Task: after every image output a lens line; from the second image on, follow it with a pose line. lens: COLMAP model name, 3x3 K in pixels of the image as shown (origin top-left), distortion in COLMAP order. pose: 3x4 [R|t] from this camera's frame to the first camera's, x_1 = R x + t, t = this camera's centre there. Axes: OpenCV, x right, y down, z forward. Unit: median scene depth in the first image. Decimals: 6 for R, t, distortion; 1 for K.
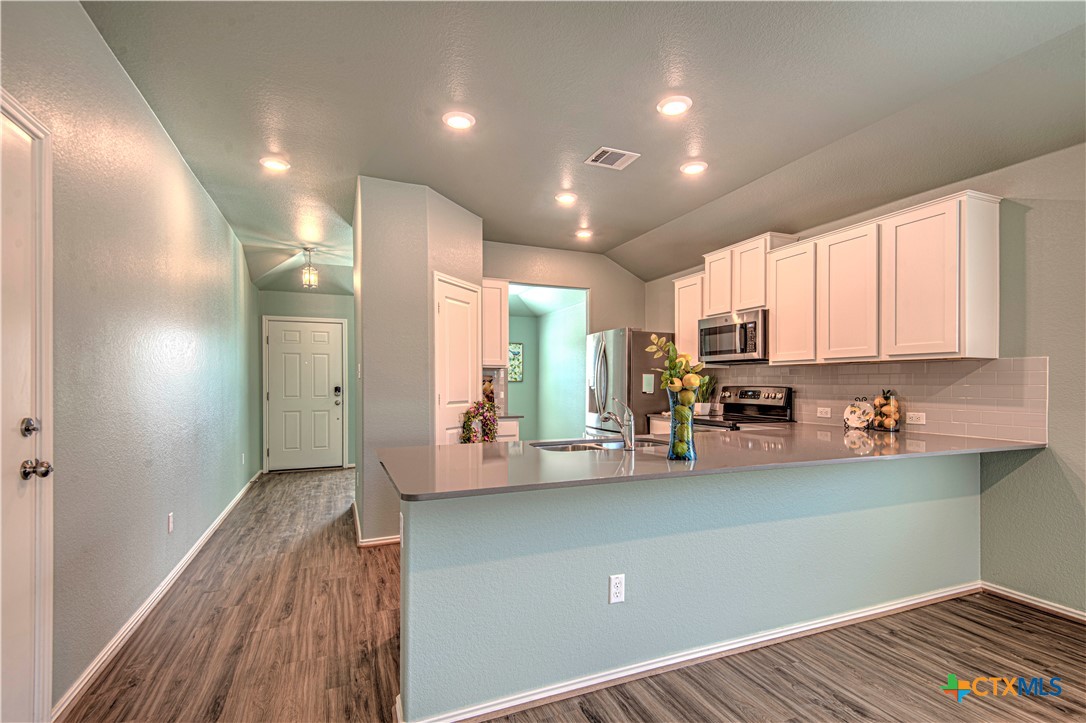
lens RADIAL K [[497.6, 0, 547.5], [0, 497.6, 381.8], [0, 0, 1]] dist [0.013268, -0.004537]
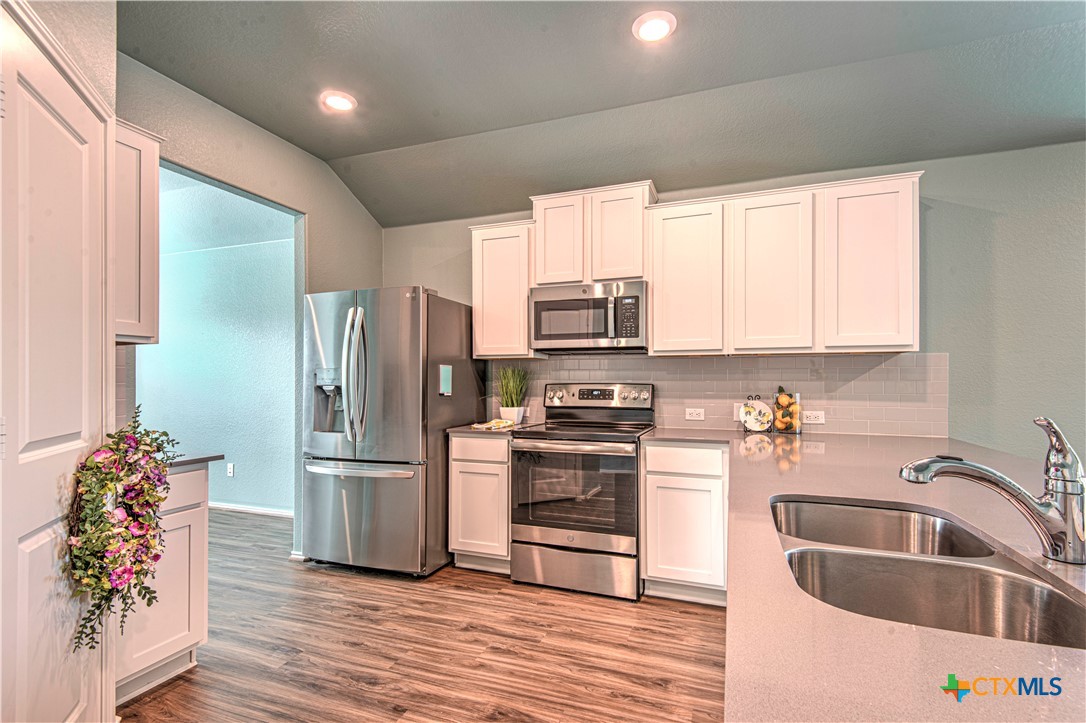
lens RADIAL K [[497.6, 0, 545.4], [0, 497.6, 370.6], [0, 0, 1]] dist [0.013268, -0.004537]
pose [[0.683145, 0.010671, 0.730205, -0.211655], [-0.000241, 0.999896, -0.014386, 0.000724], [-0.730283, 0.009652, 0.683077, 0.587101]]
